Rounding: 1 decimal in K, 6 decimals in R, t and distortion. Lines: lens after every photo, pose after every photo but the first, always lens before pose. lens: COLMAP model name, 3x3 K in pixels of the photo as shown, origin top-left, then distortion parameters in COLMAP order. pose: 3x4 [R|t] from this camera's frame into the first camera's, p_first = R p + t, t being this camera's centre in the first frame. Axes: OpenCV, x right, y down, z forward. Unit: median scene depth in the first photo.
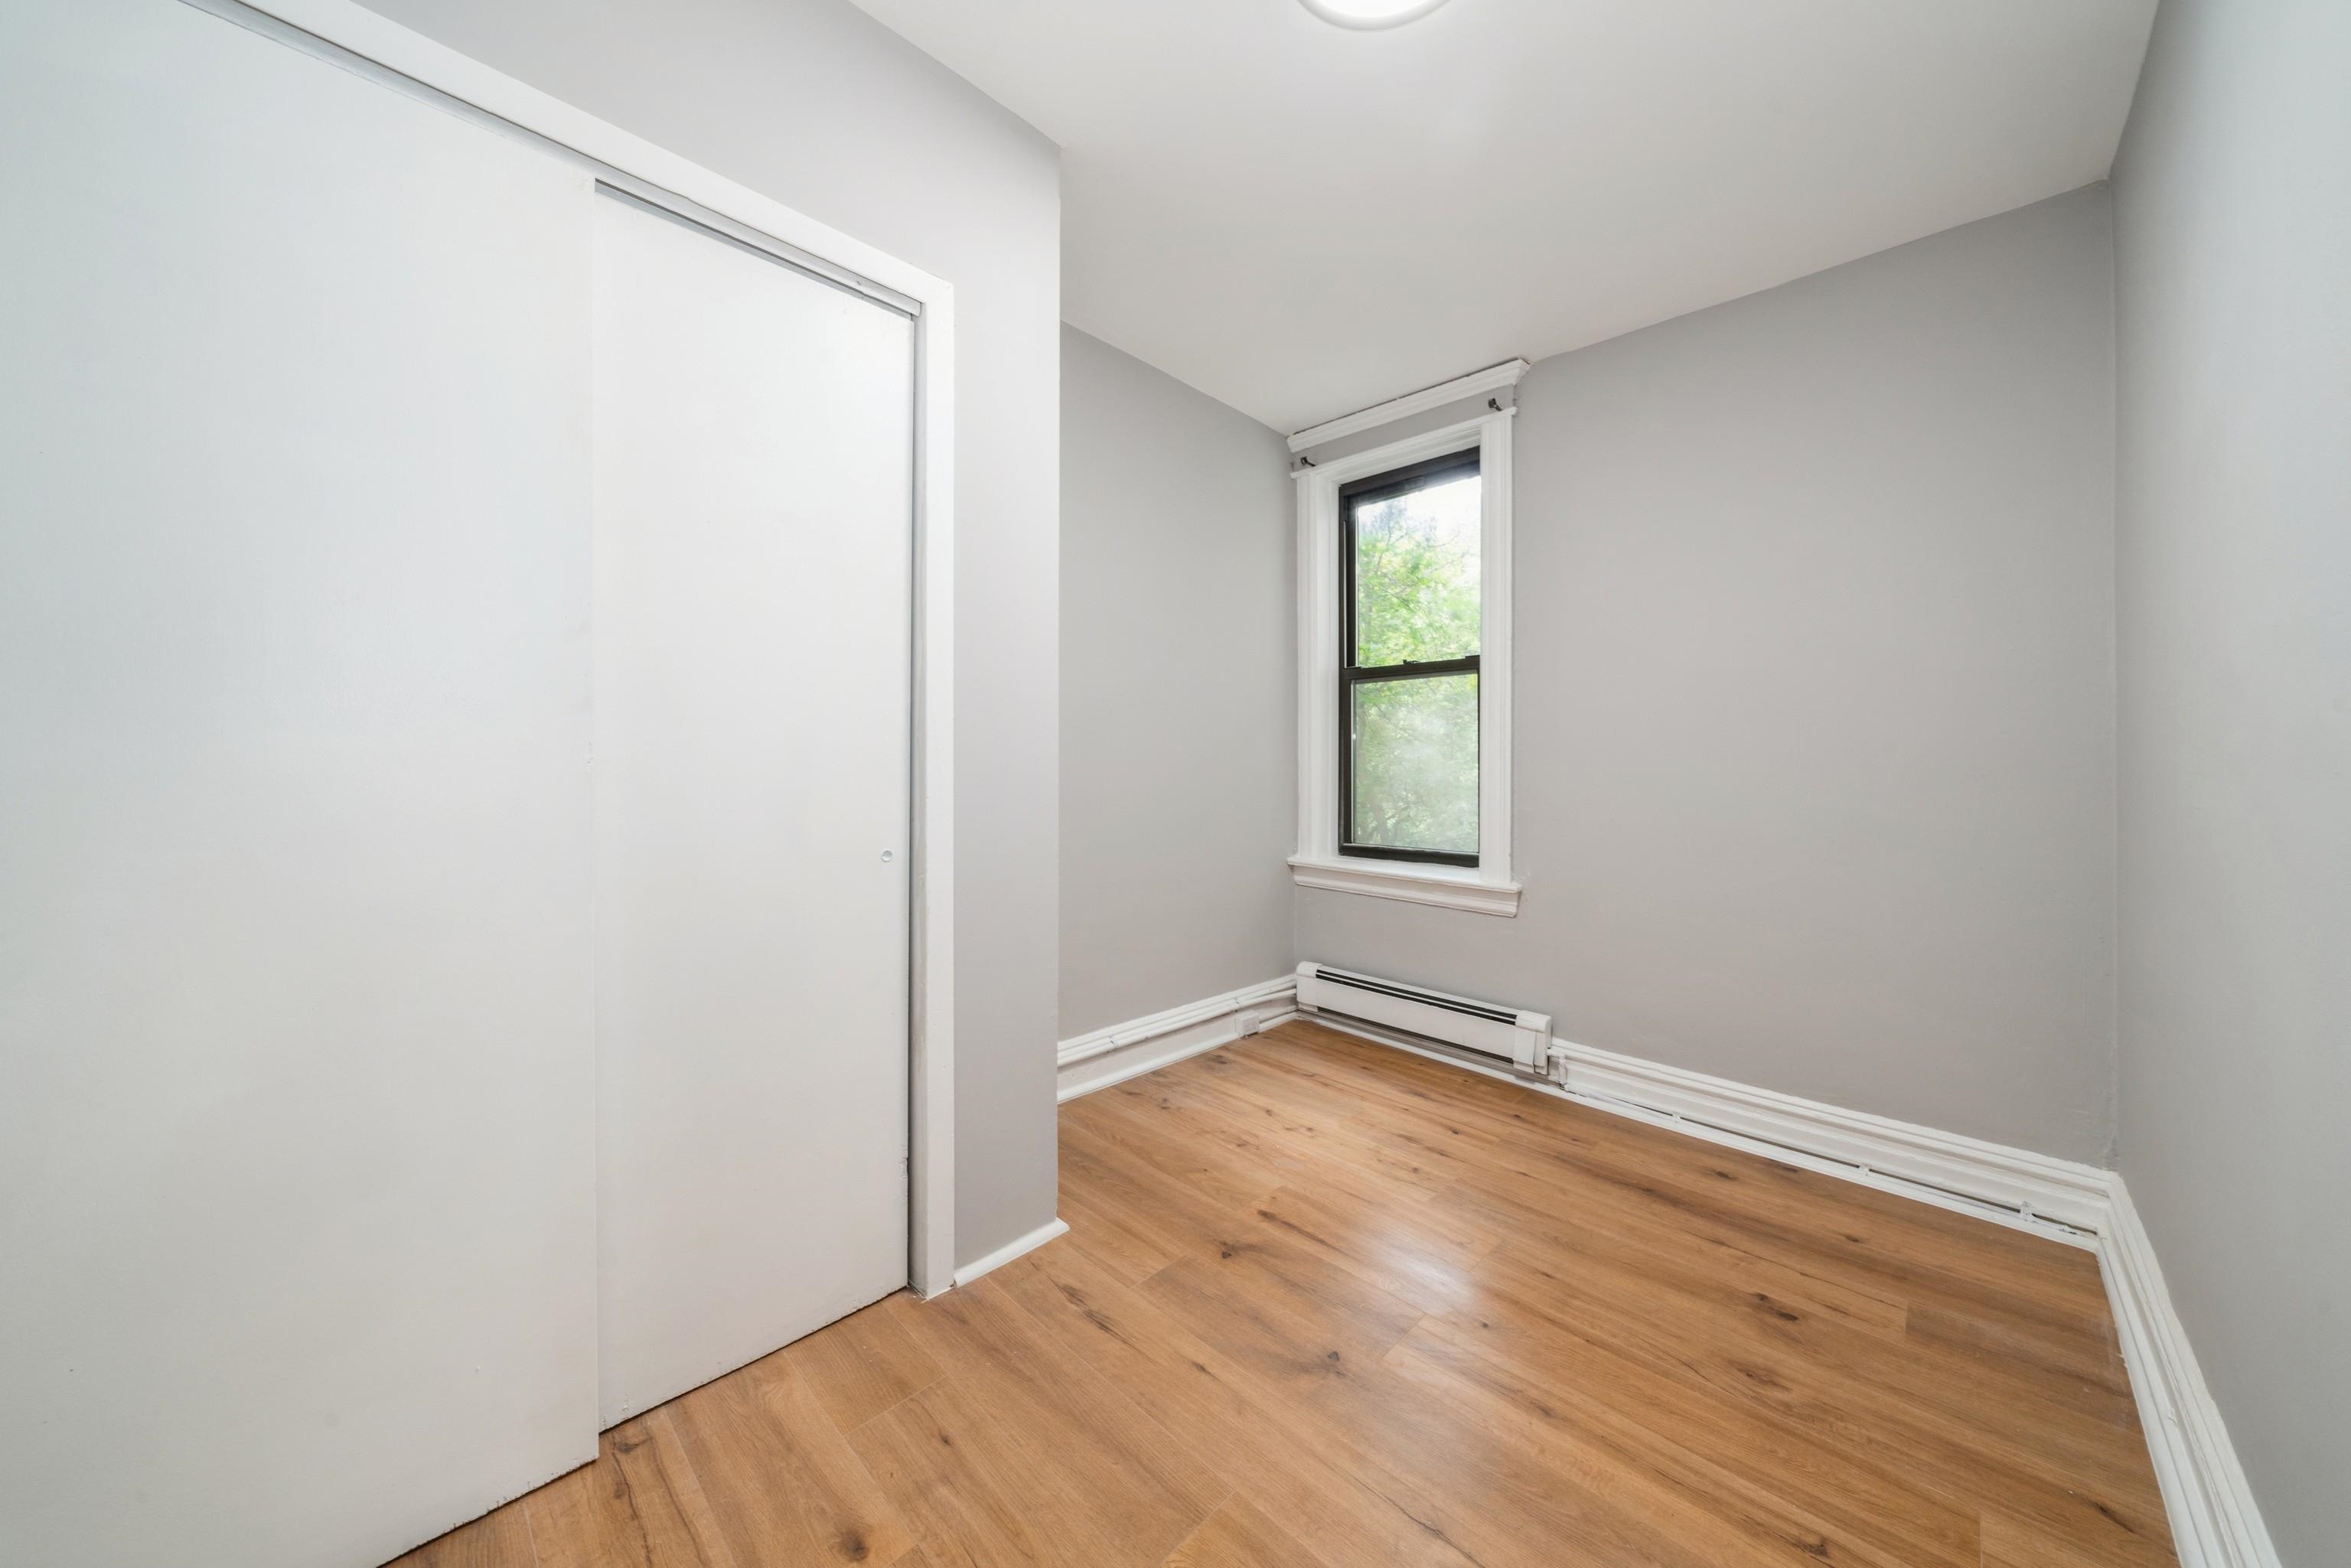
lens RADIAL K [[815.6, 0, 1172.9], [0, 815.6, 758.2], [0, 0, 1]] dist [-0.002328, -0.000092]
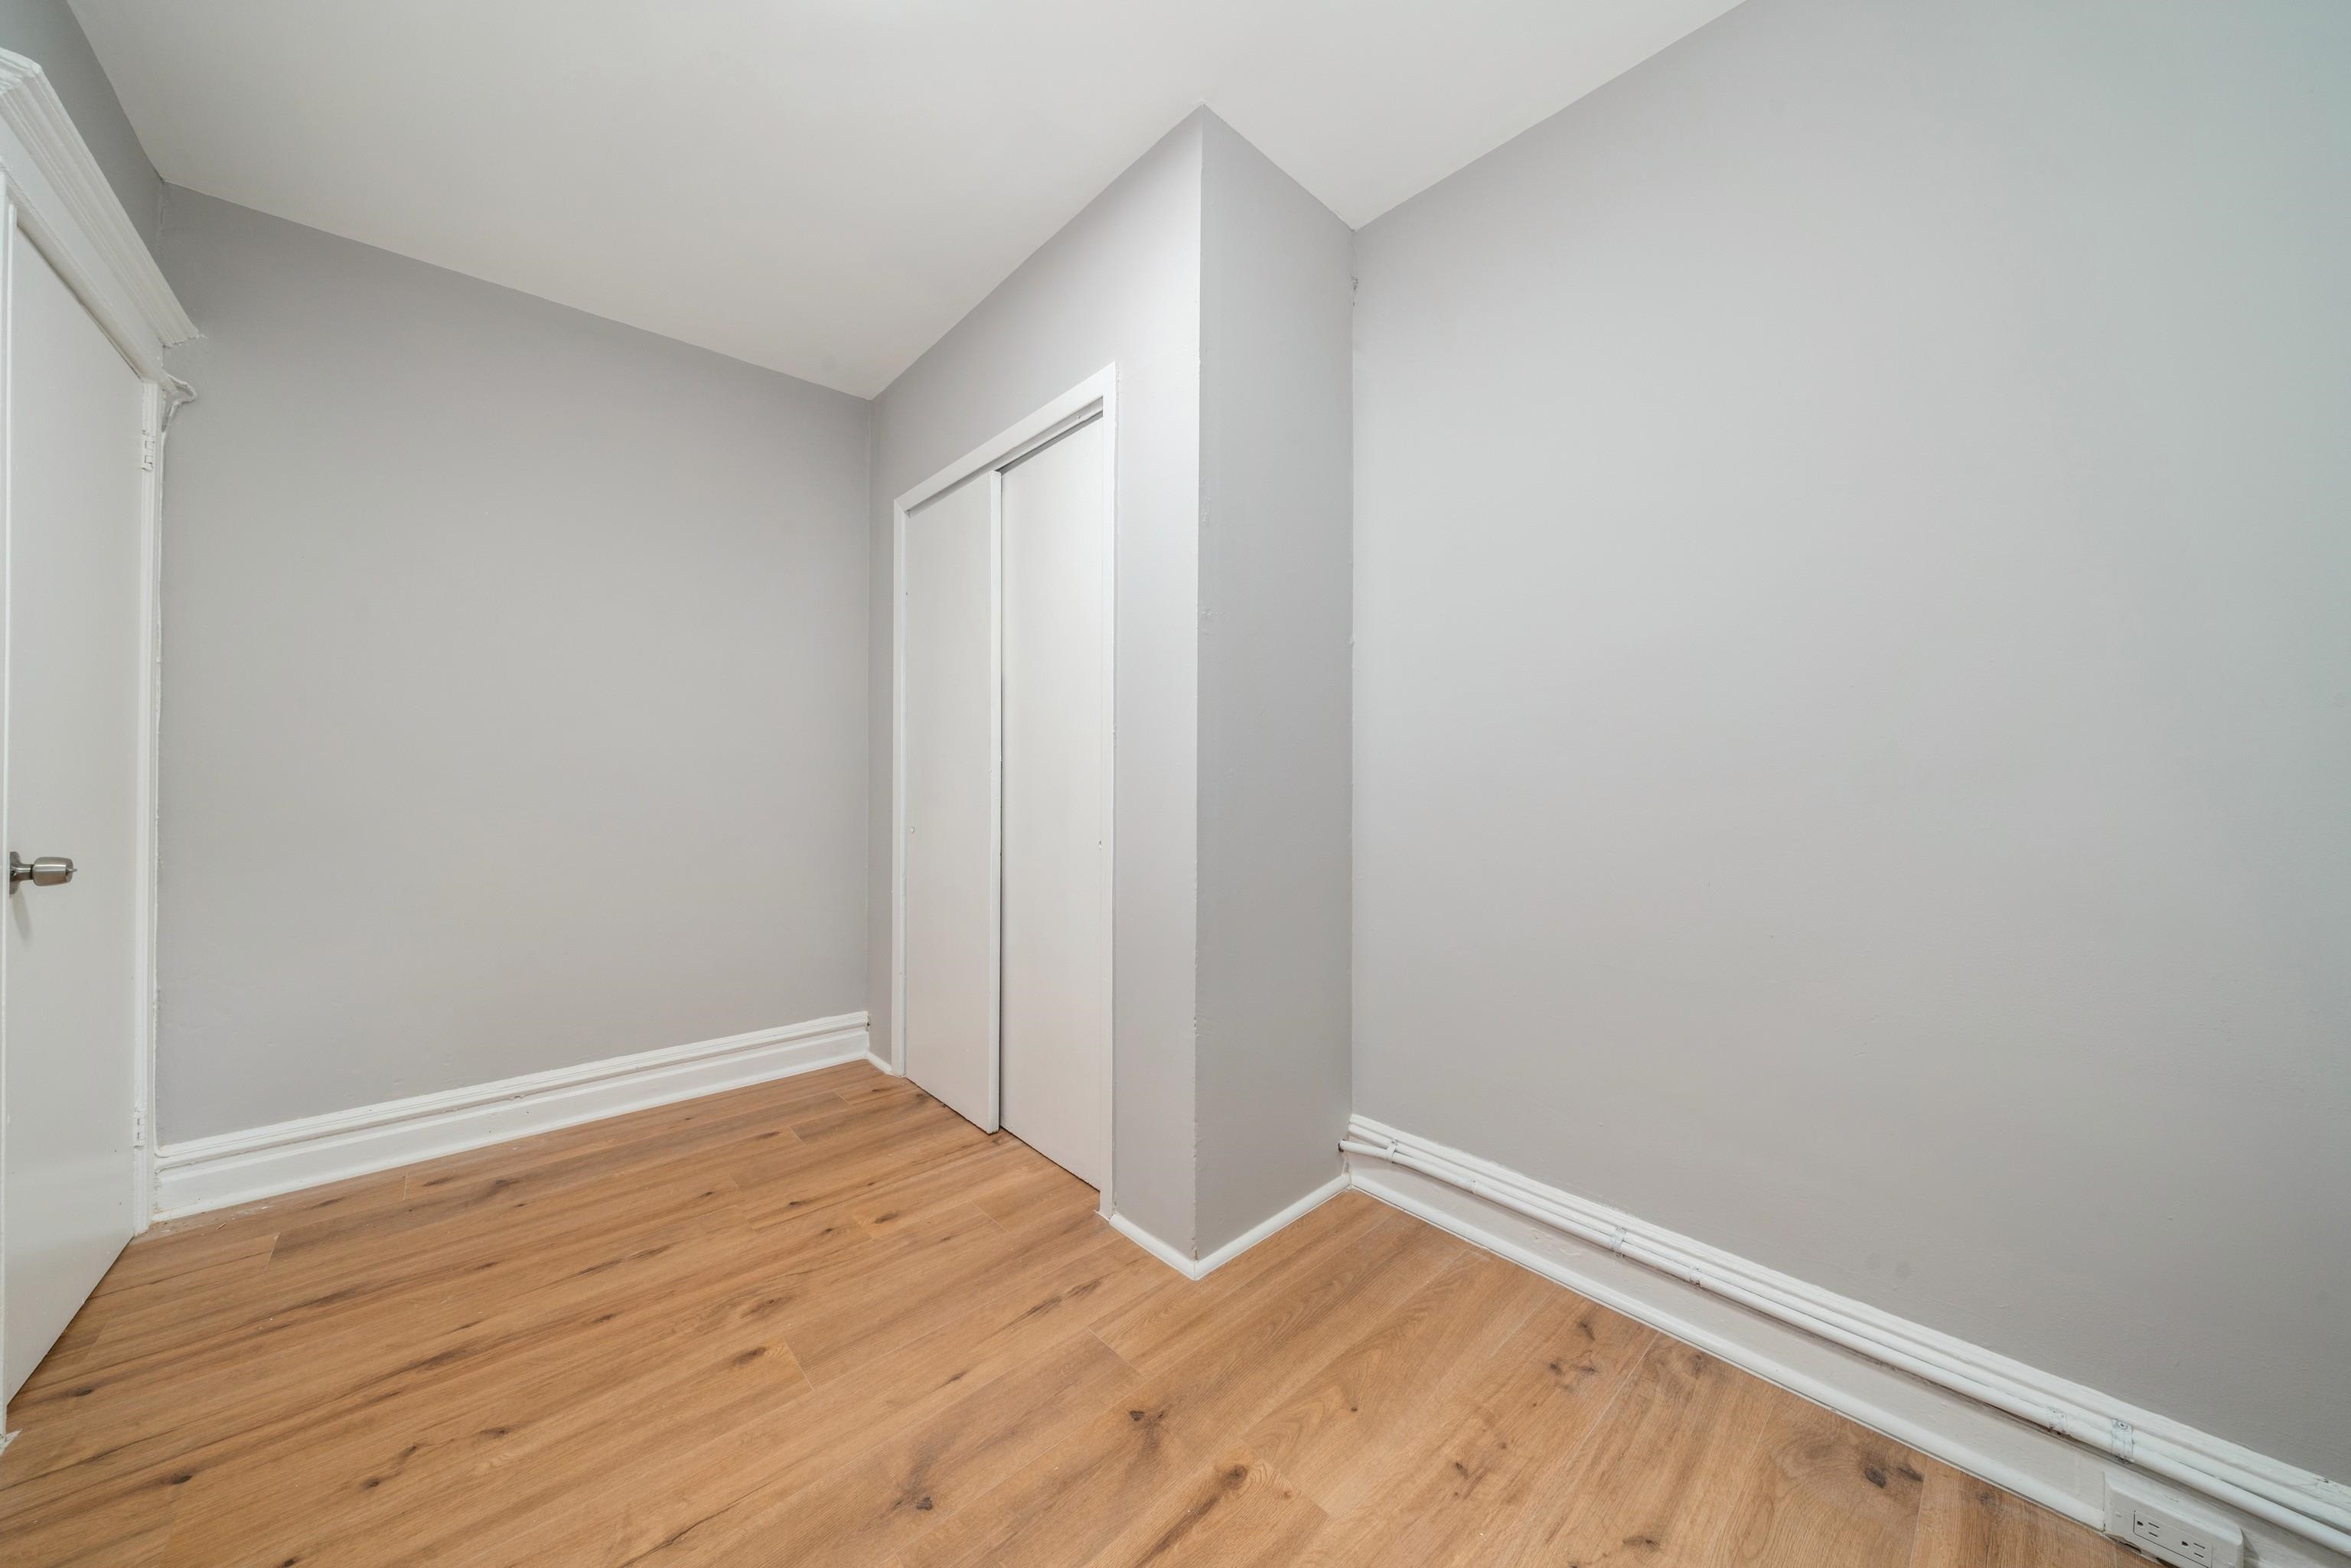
lens RADIAL K [[815.6, 0, 1172.9], [0, 815.6, 758.2], [0, 0, 1]] dist [-0.002328, -0.000092]
pose [[-0.072485, -0.025214, -0.997051, 0.875960], [0.007054, 0.999642, -0.025793, 0.017136], [0.997345, -0.008903, -0.072282, 1.145362]]
